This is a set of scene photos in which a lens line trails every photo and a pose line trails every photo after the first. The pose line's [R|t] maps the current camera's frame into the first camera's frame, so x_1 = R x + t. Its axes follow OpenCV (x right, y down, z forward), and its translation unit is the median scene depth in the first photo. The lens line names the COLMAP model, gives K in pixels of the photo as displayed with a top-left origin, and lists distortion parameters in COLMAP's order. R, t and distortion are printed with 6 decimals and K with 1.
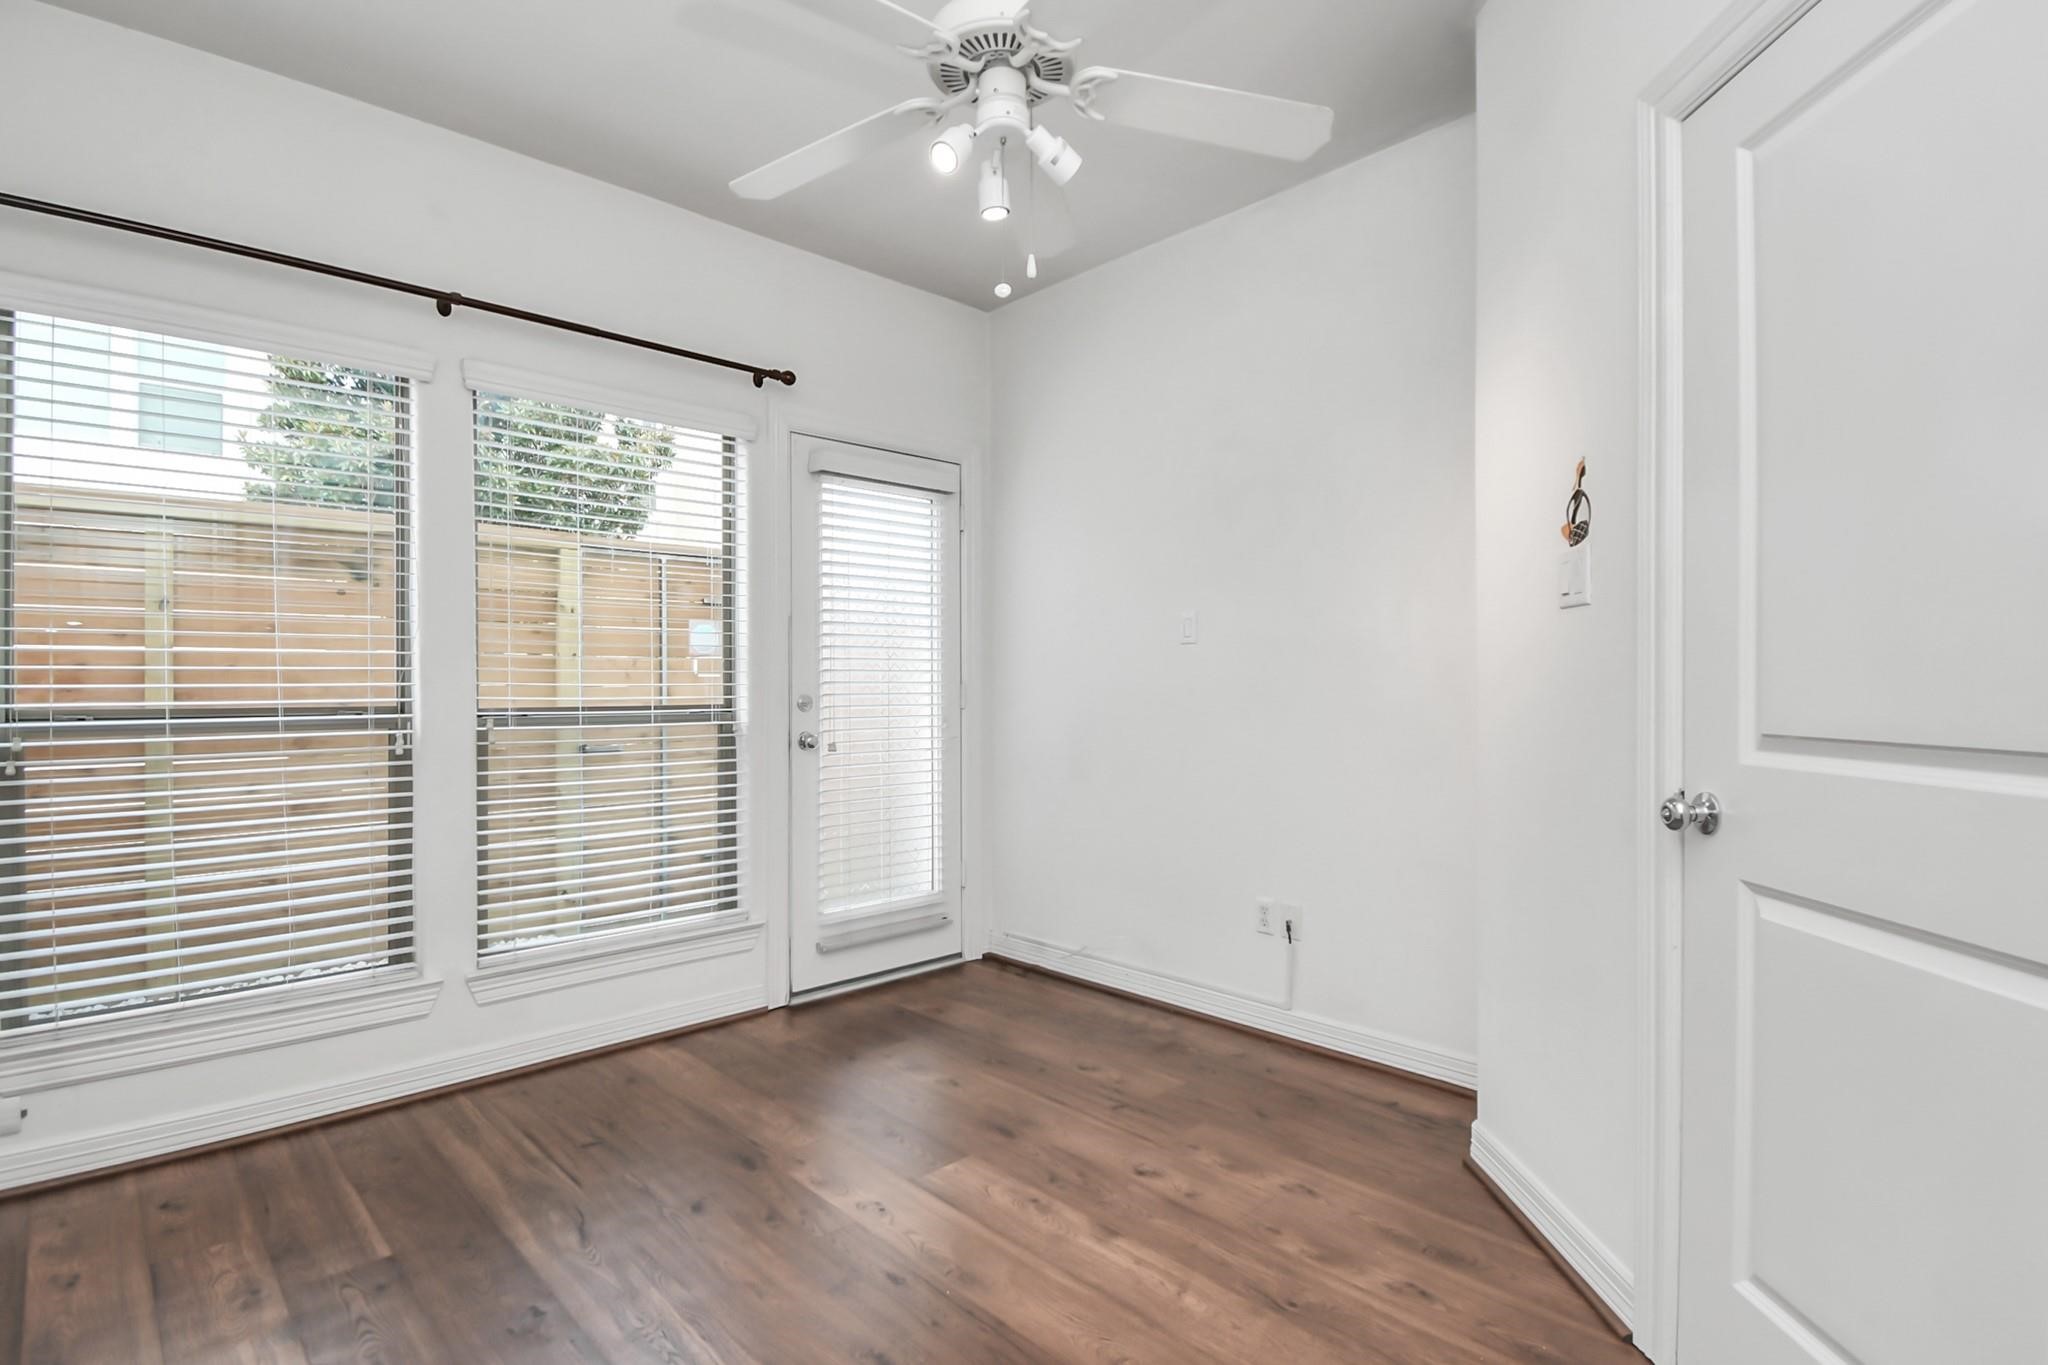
lens RADIAL K [[1018.3, 0, 1024.0], [0, 1018.3, 682.5], [0, 0, 1]] dist [0.002068, 0.000017]
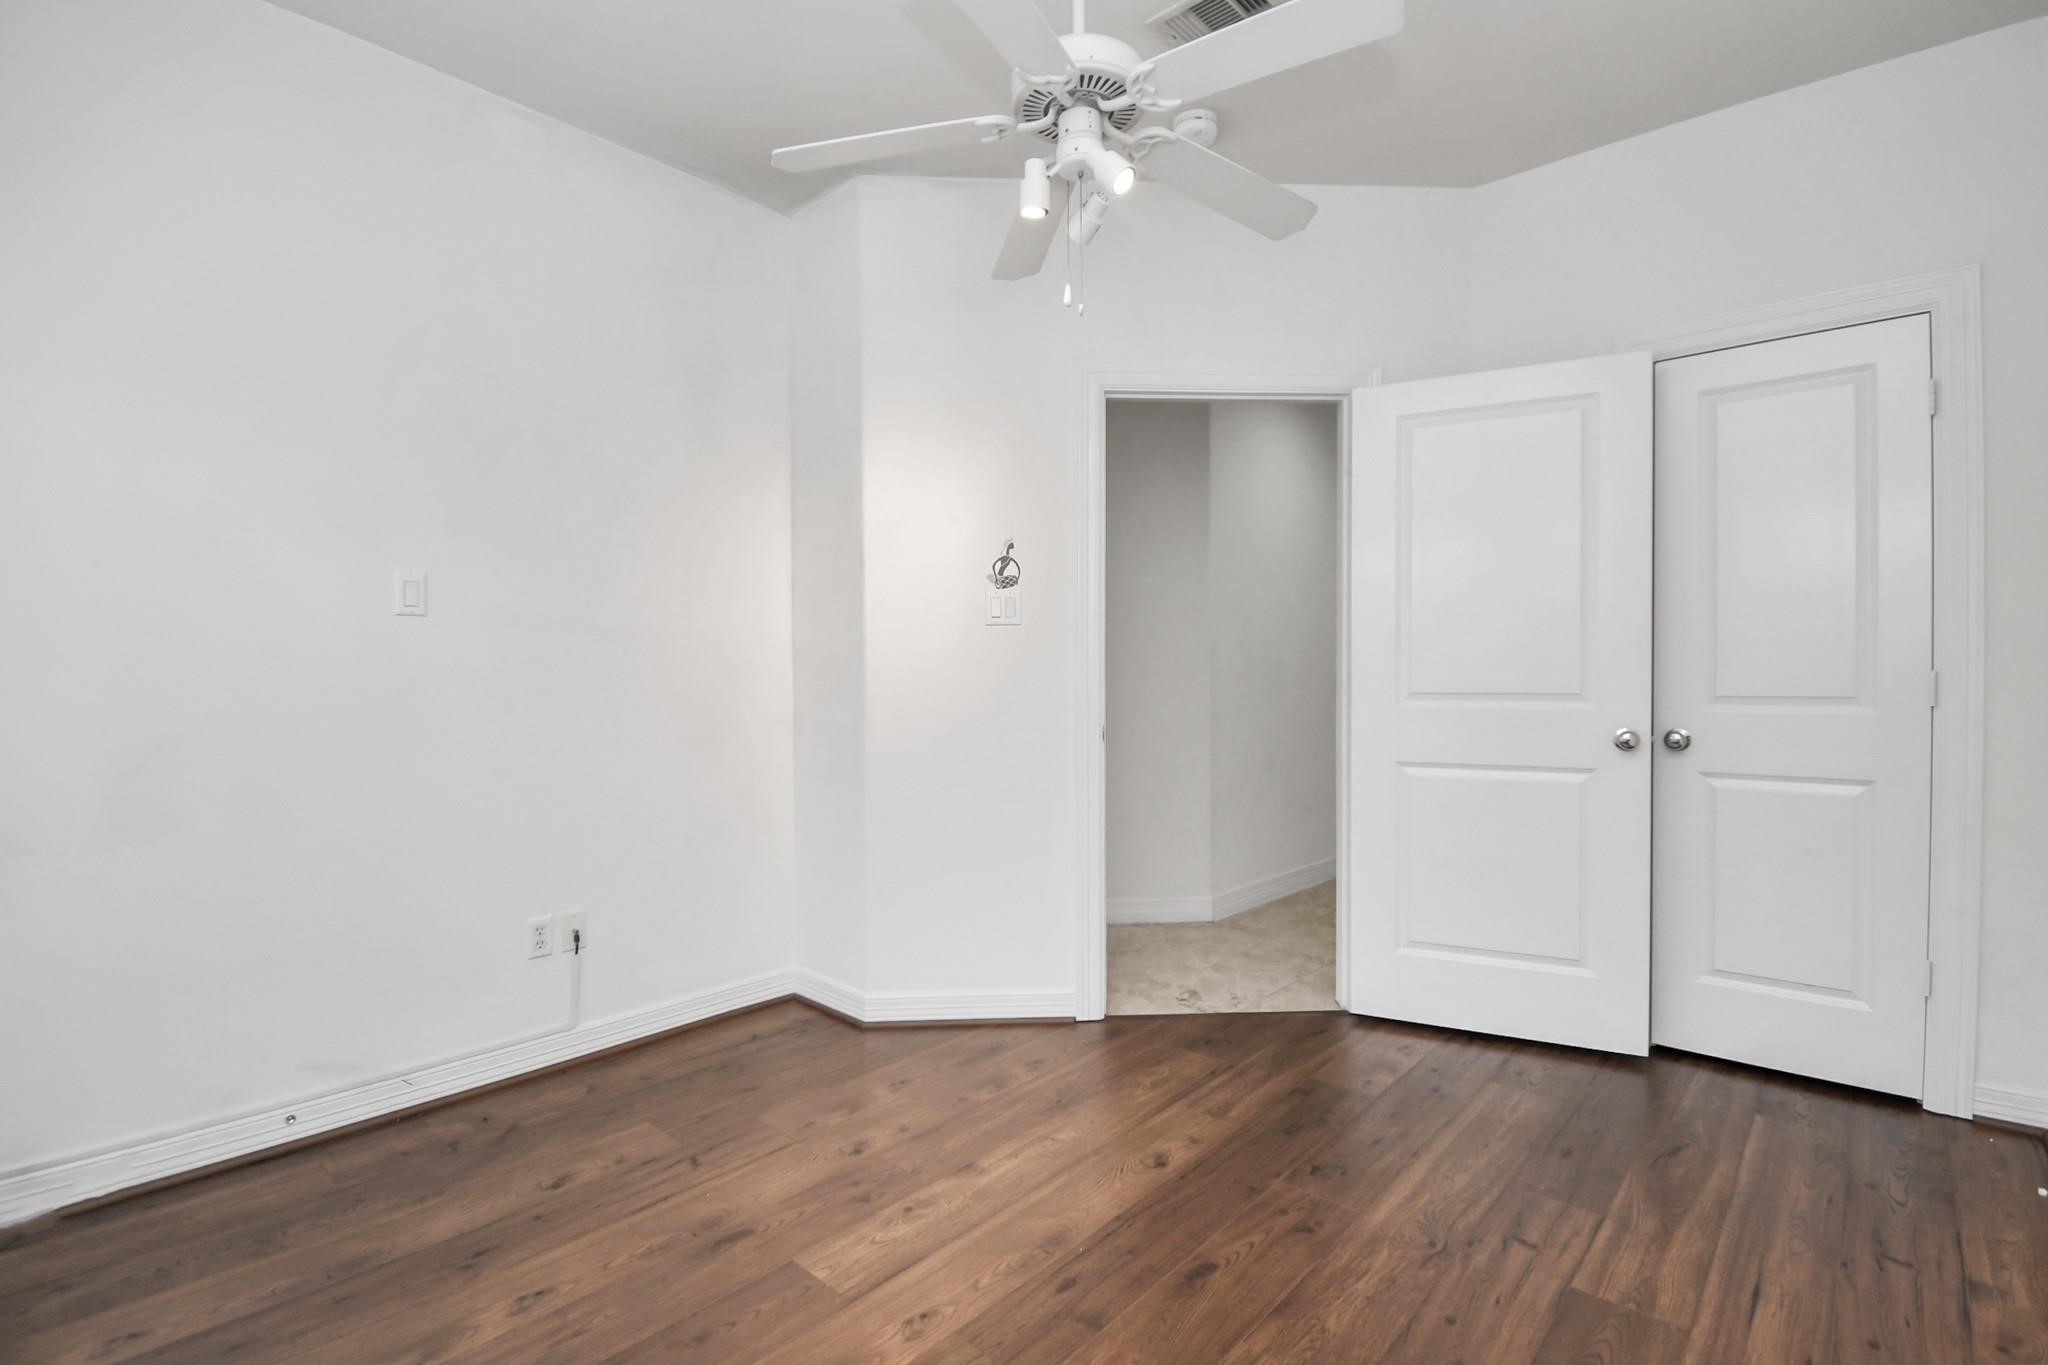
lens RADIAL K [[911.3, 0, 1024.0], [0, 911.3, 682.5], [0, 0, 1]] dist [0.001446, -0.000181]
pose [[-0.075827, -0.002454, 0.997118, -0.816566], [-0.001378, 0.999996, 0.002356, 0.013581], [-0.997120, -0.001196, -0.075830, 0.924088]]
